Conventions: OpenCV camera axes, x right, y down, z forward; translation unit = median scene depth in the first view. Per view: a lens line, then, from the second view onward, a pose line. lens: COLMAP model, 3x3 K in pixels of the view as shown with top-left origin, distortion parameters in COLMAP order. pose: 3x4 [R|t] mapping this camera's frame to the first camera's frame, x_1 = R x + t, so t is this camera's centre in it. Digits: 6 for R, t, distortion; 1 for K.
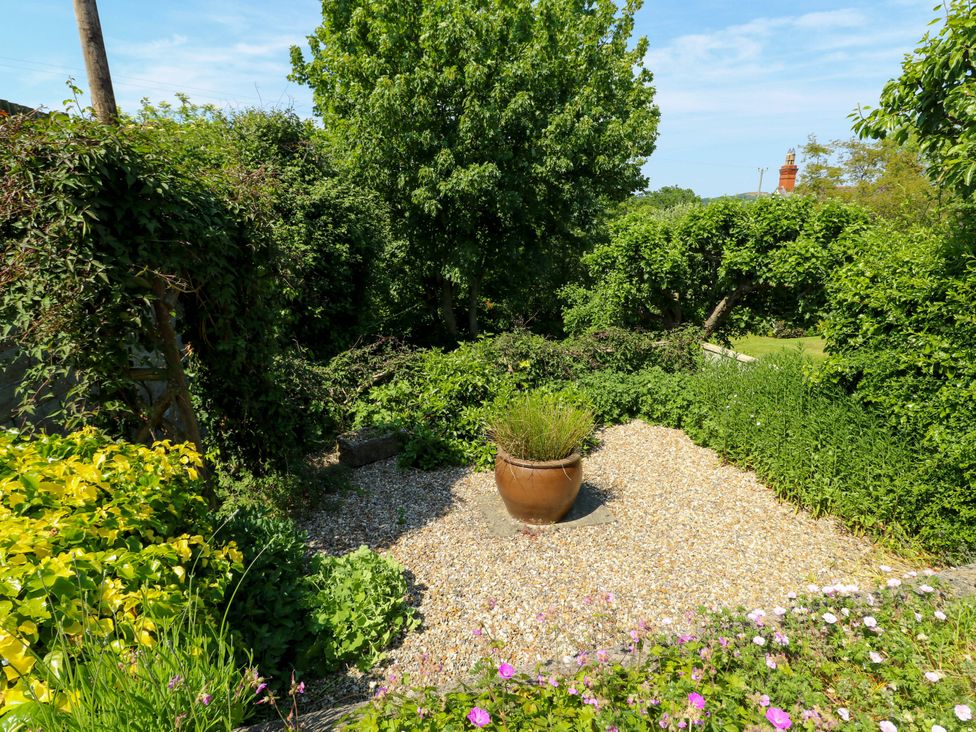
lens RADIAL K [[501.4, 0, 488.0], [0, 501.4, 366.0], [0, 0, 1]] dist [0.001916, -0.019730]
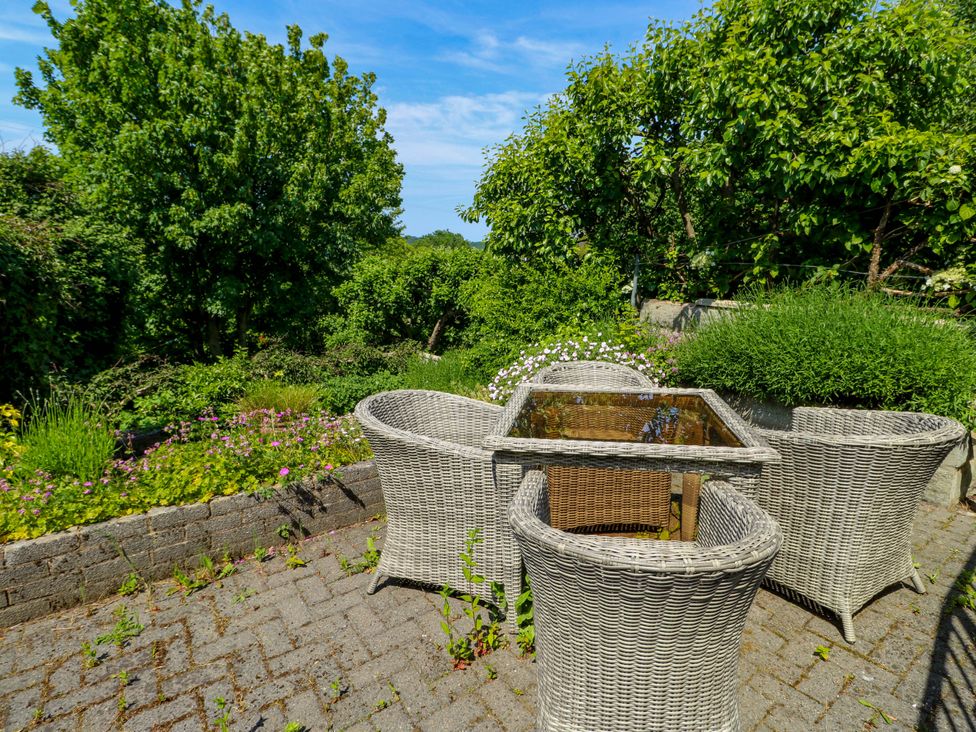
lens RADIAL K [[501.4, 0, 488.0], [0, 501.4, 366.0], [0, 0, 1]] dist [0.001916, -0.019730]
pose [[0.915243, -0.051354, 0.399616, 0.045624], [0.079694, 0.995322, -0.054615, 0.077148], [-0.394942, 0.081833, 0.915054, -0.313713]]
